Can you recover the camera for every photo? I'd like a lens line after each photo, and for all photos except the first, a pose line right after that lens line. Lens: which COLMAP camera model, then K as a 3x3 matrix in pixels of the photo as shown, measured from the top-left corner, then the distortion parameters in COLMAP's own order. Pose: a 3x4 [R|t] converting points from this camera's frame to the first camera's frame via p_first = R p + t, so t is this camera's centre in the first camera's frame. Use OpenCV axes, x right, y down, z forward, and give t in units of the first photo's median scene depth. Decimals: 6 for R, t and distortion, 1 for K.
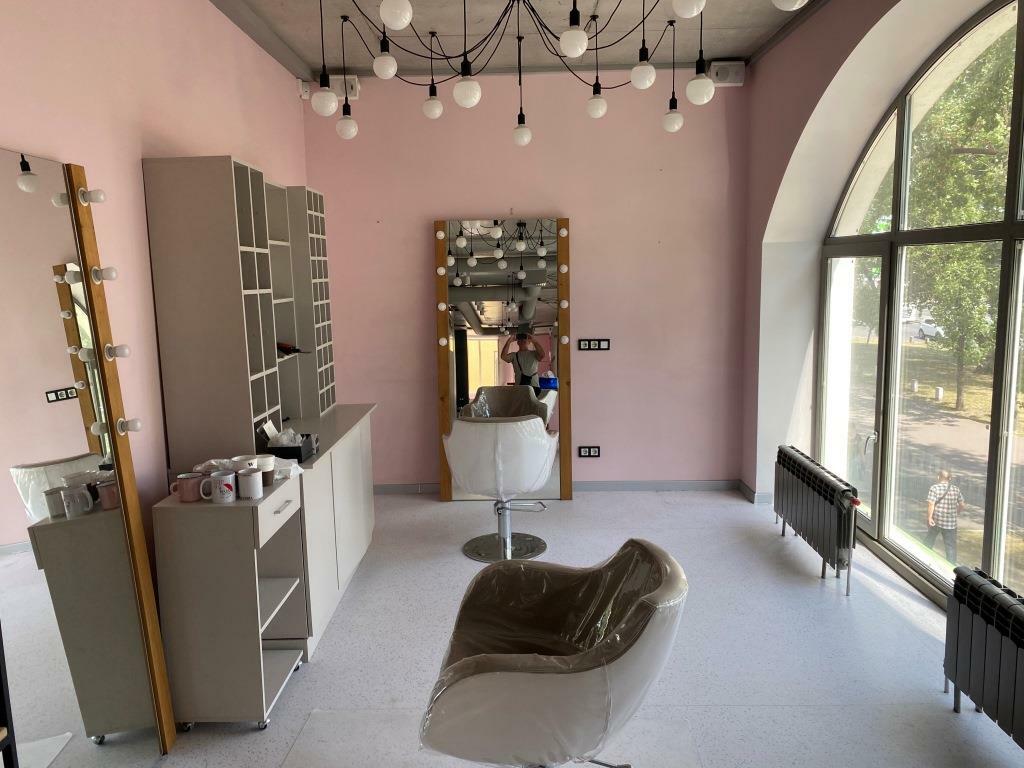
lens RADIAL K [[772.7, 0, 512.0], [0, 772.7, 384.0], [0, 0, 1]] dist [0.004061, -0.051603]
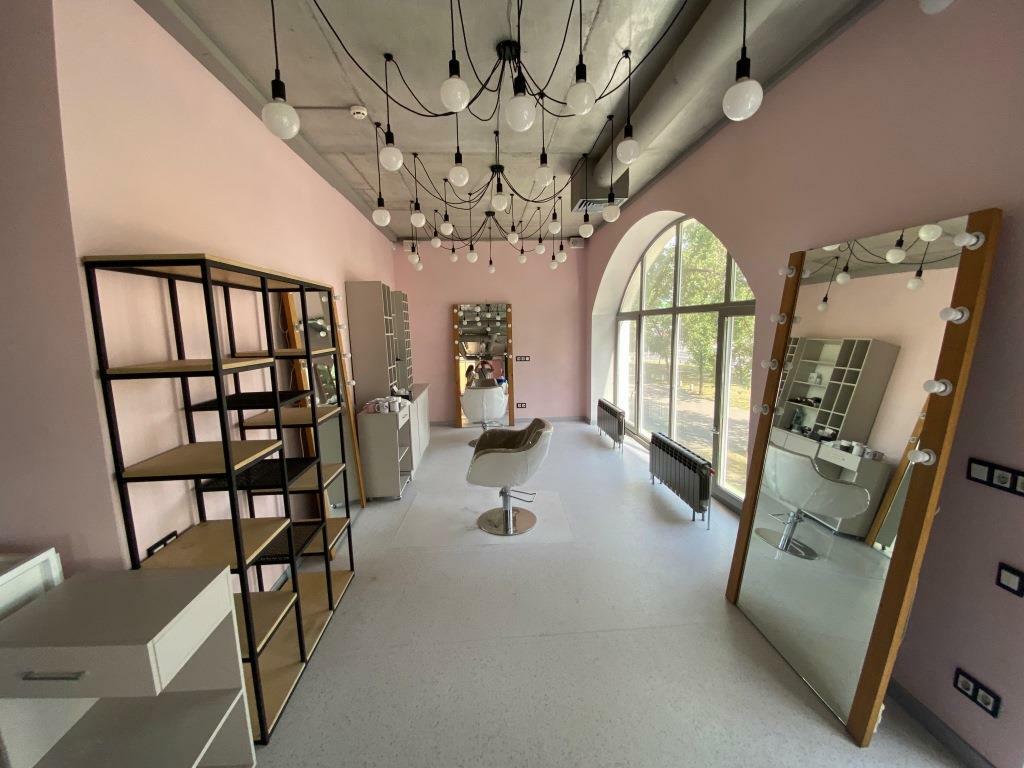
lens RADIAL K [[414.7, 0, 514.4], [0, 414.7, 397.6], [0, 0, 1]] dist [0.000601, 0.000006]
pose [[0.996565, -0.014443, 0.081541, -0.024936], [0.012668, 0.999672, 0.022254, 0.043167], [-0.081836, -0.021145, 0.996422, -0.269780]]
